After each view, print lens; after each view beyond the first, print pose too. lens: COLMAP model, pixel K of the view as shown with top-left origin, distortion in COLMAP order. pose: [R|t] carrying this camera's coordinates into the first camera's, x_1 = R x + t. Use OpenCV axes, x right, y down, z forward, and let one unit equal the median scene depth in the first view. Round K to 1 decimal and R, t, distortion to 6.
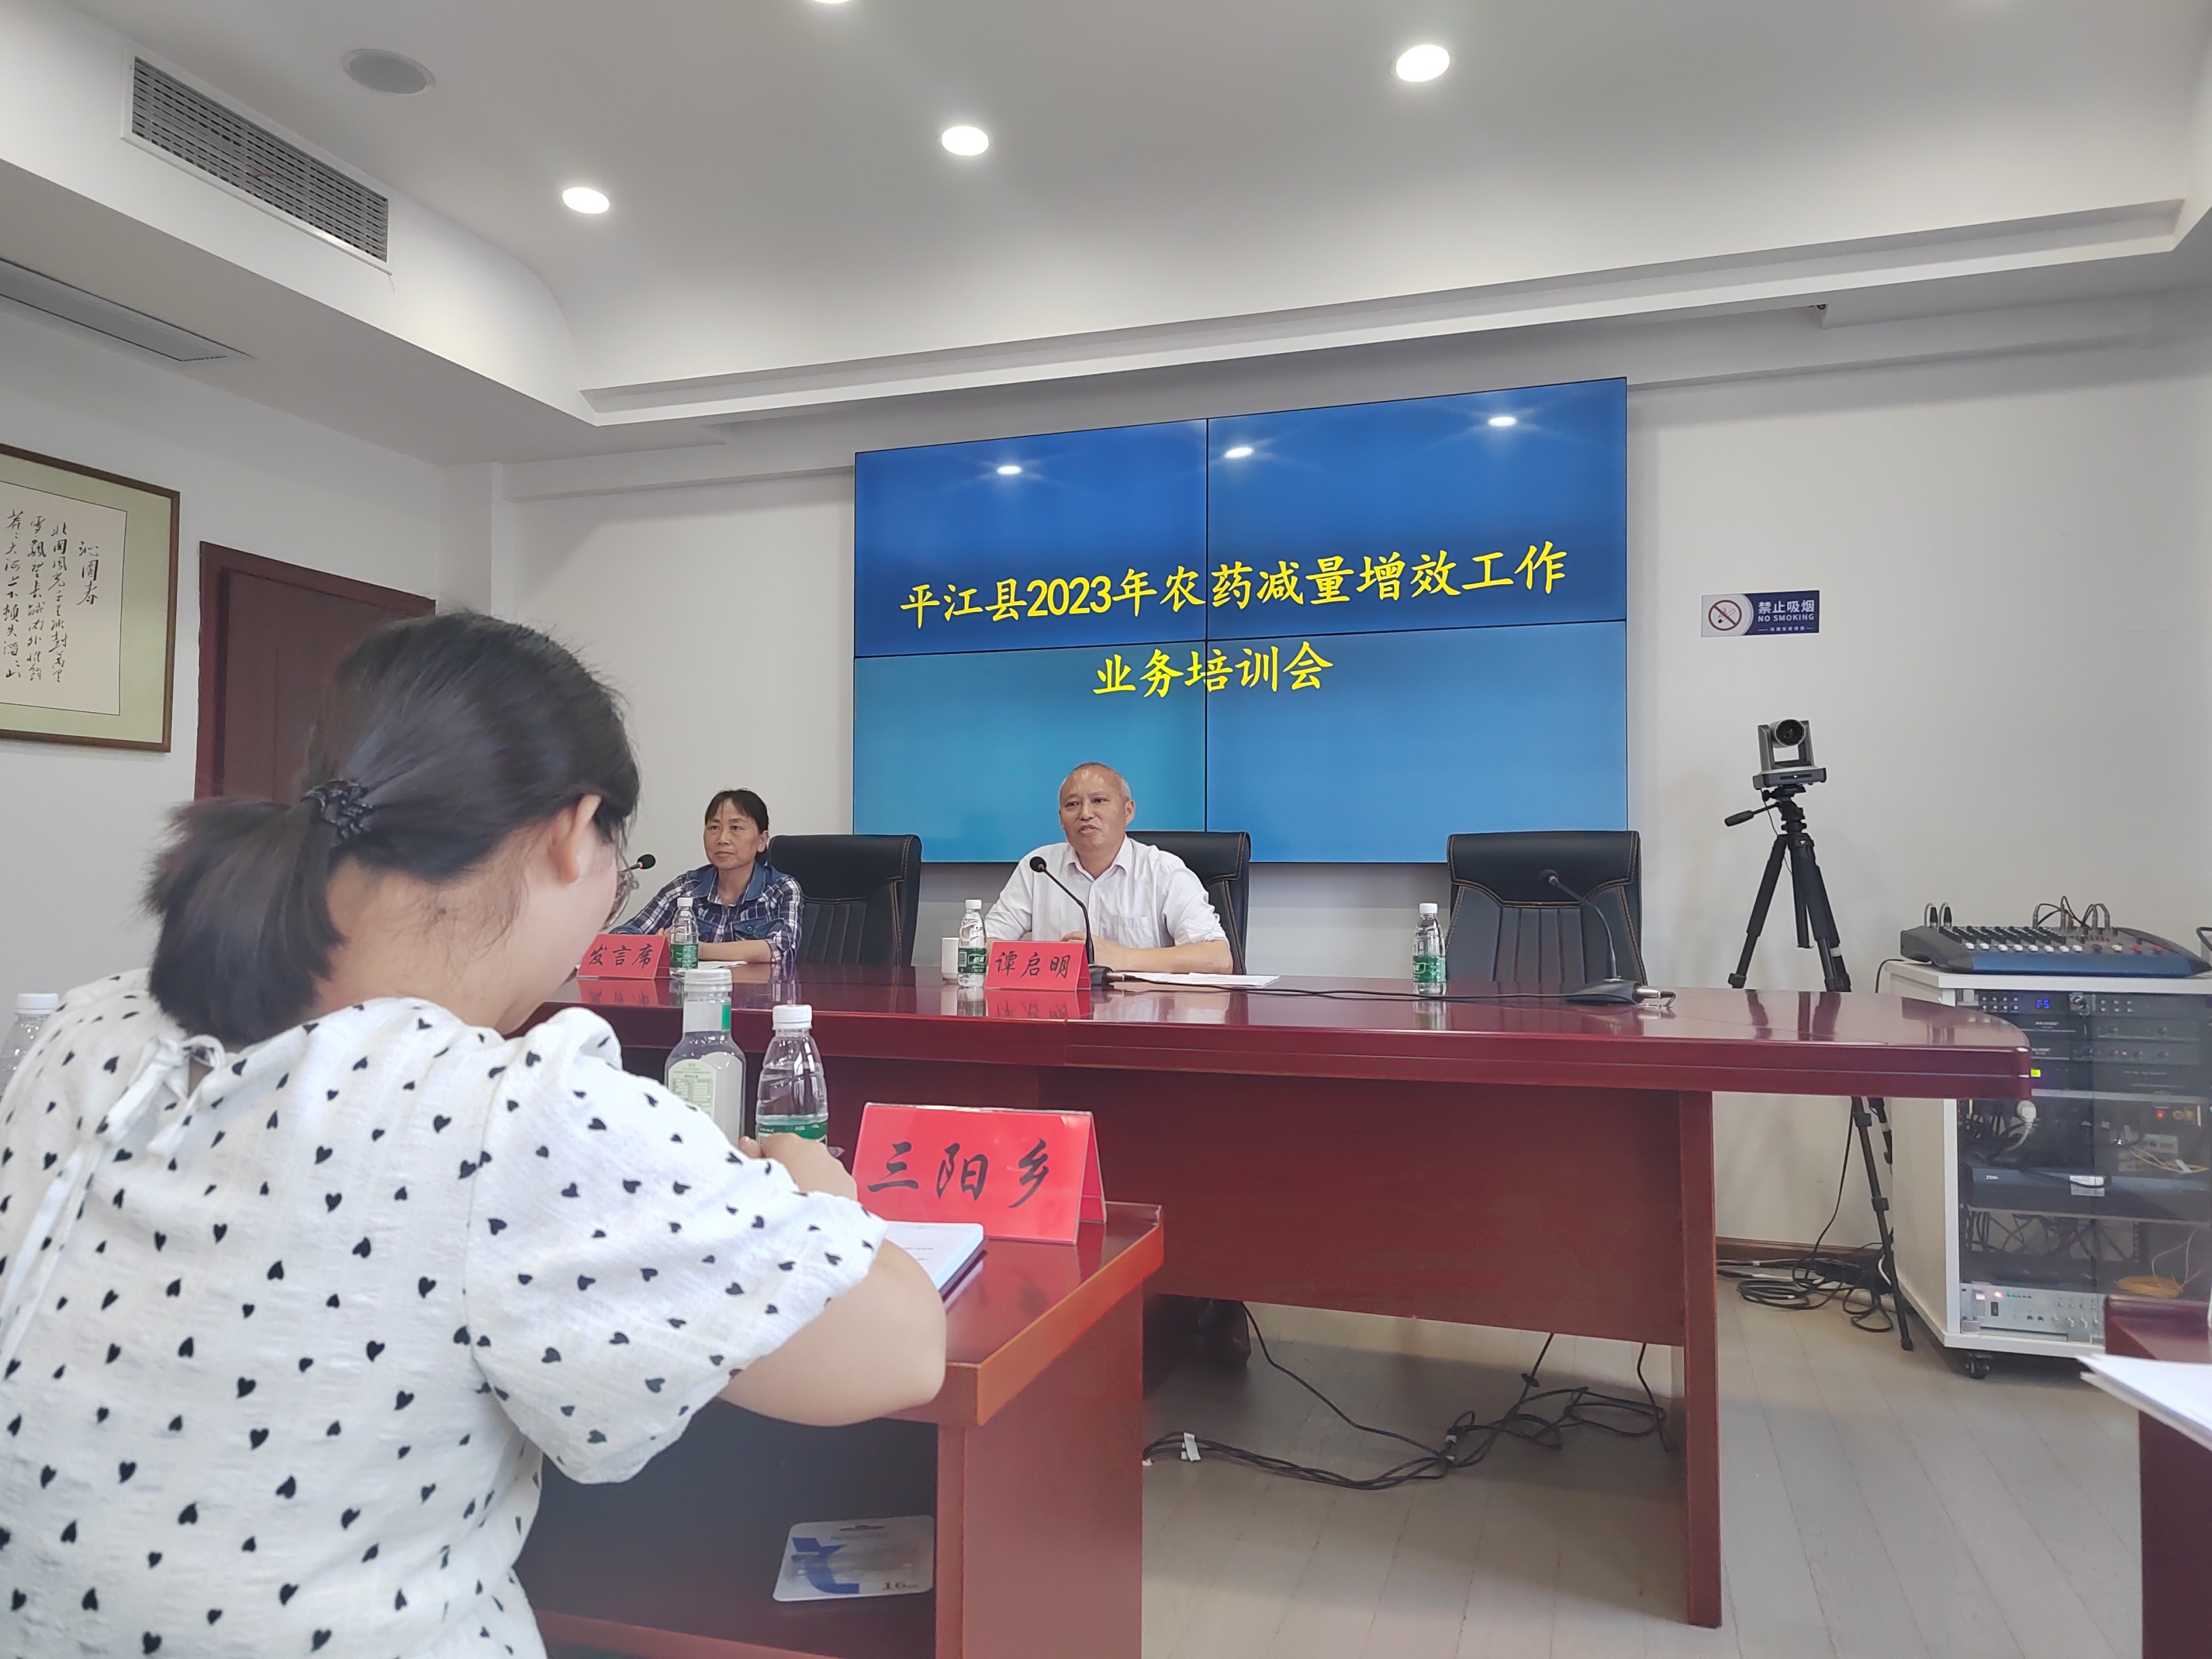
lens RADIAL K [[1509.0, 0, 1103.4], [0, 1509.0, 825.6], [0, 0, 1]] dist [0.027062, 0.001595]
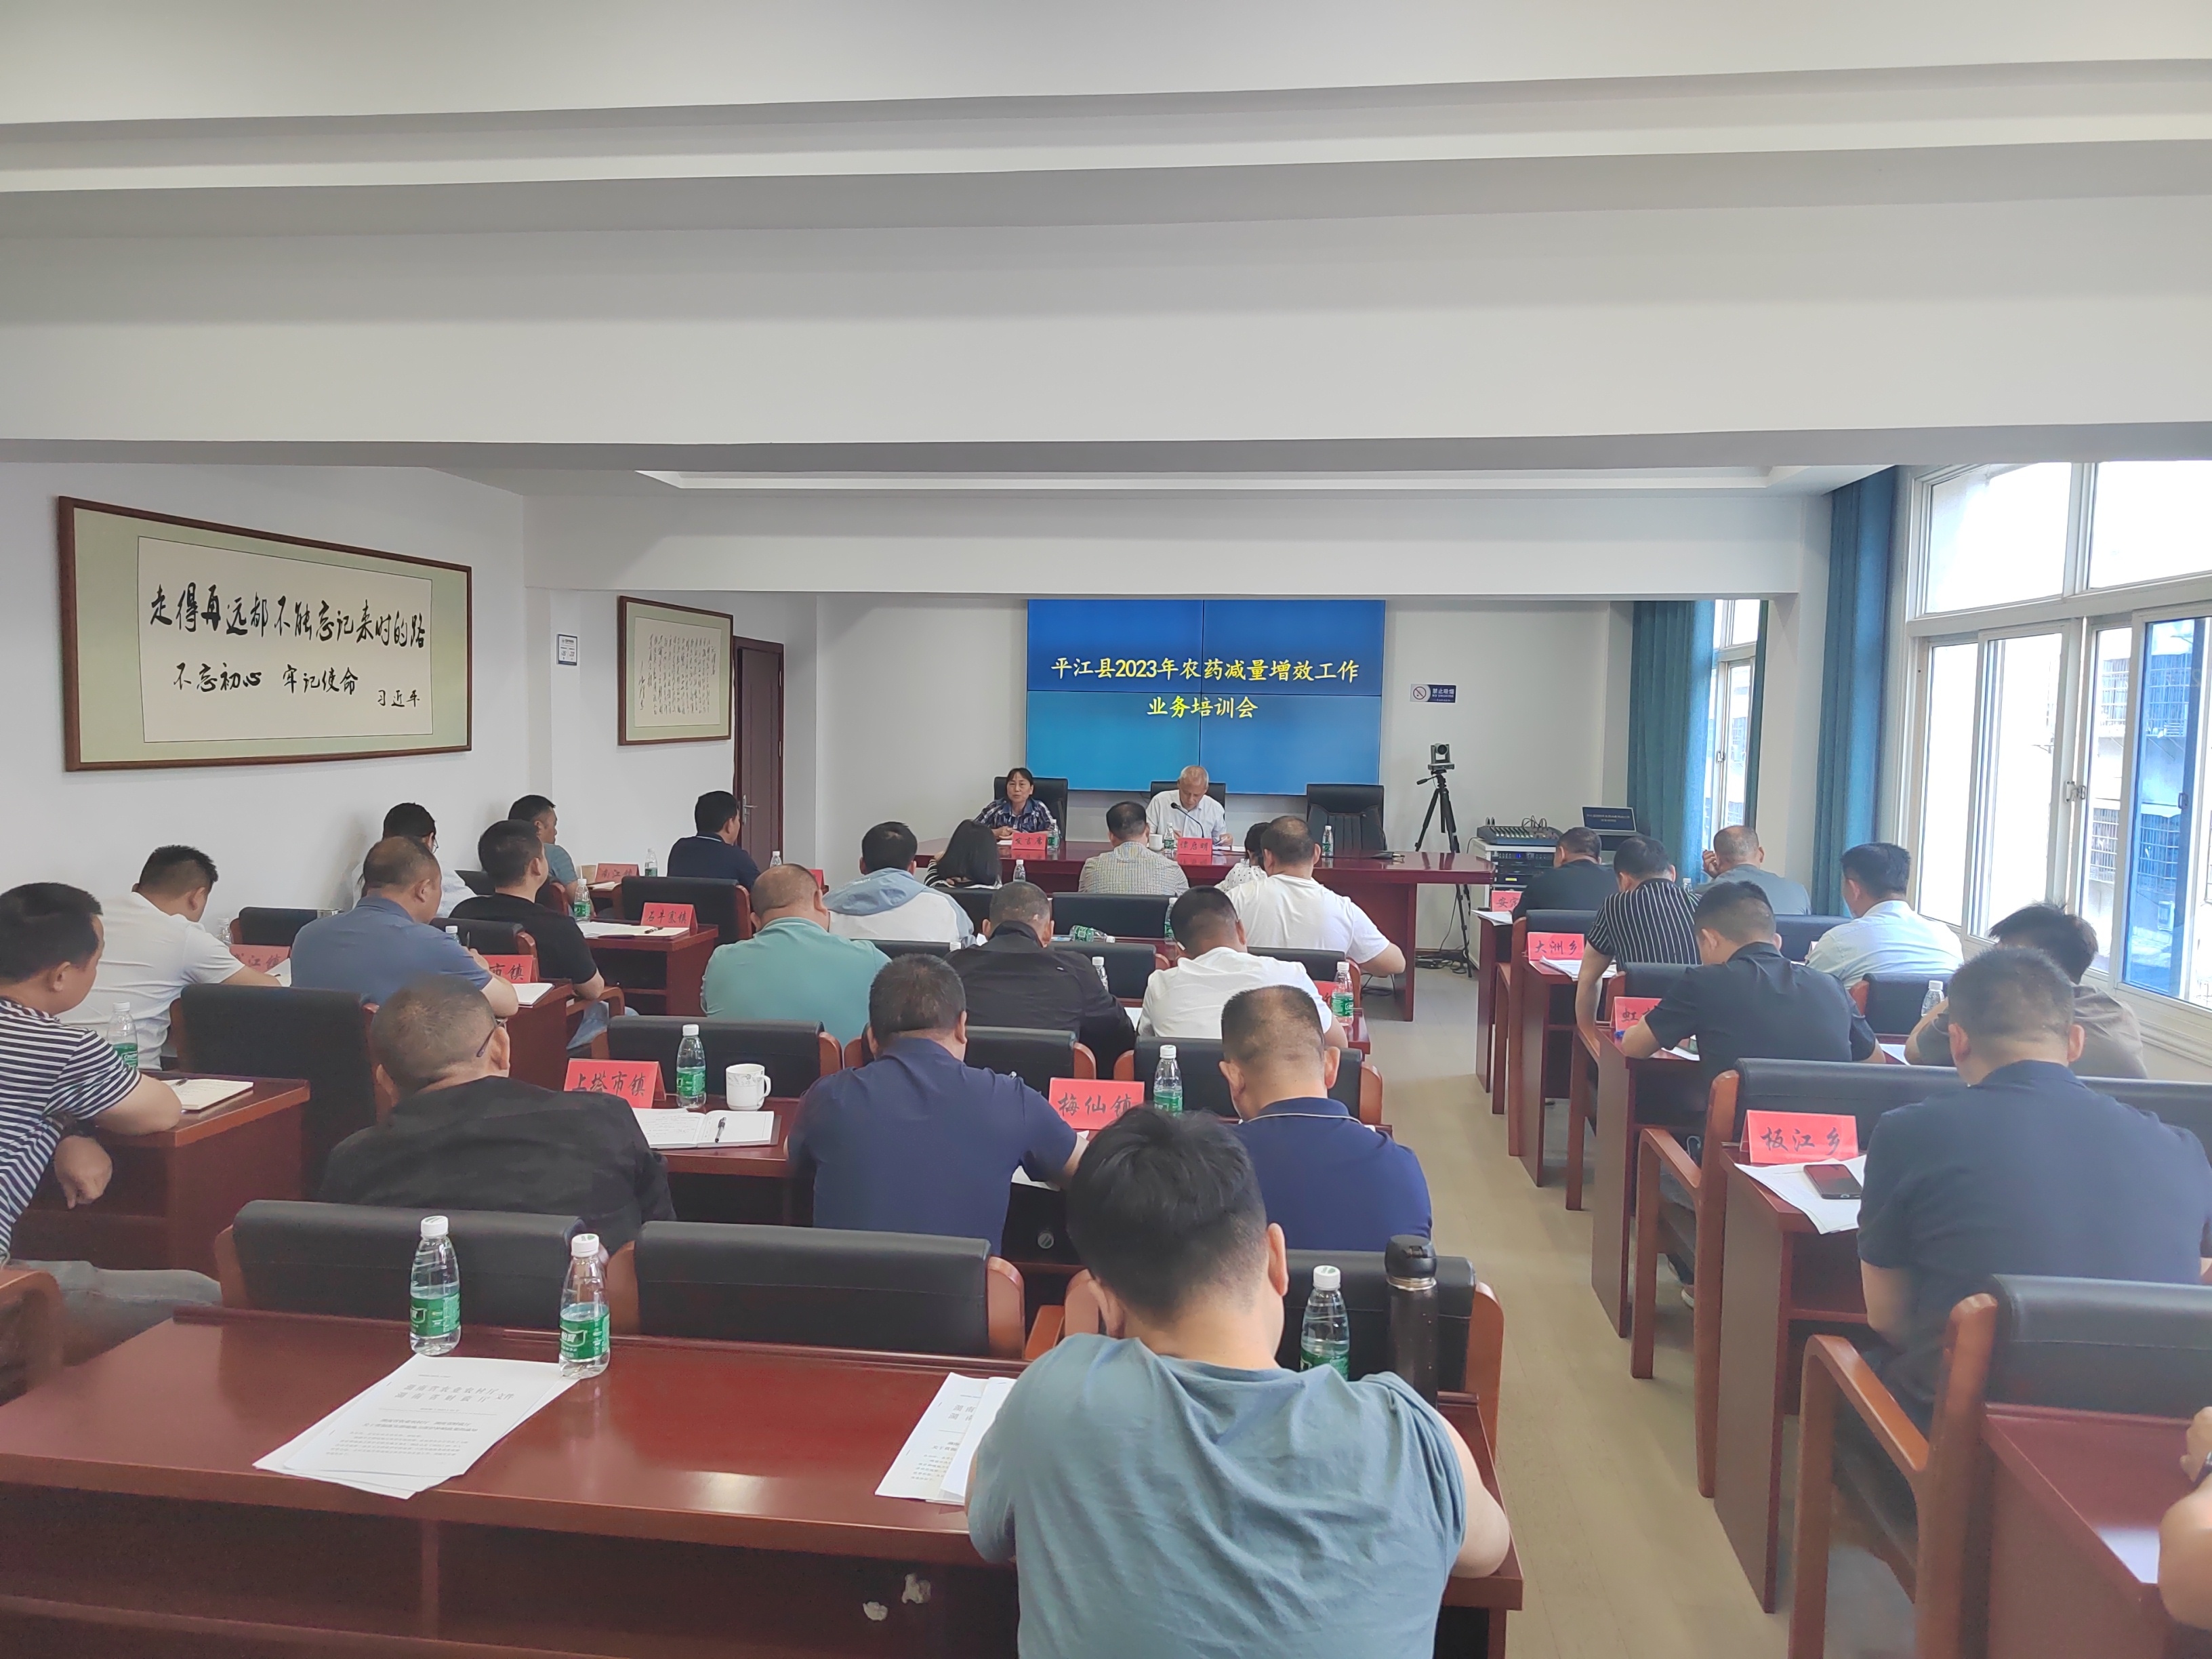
lens RADIAL K [[1509.0, 0, 1105.0], [0, 1509.0, 827.9], [0, 0, 1]] dist [0.027062, 0.001595]
pose [[0.978524, -0.002207, 0.206120, -0.554701], [-0.021335, 0.993488, 0.111918, -0.179440], [-0.205025, -0.113912, 0.972105, -1.211876]]
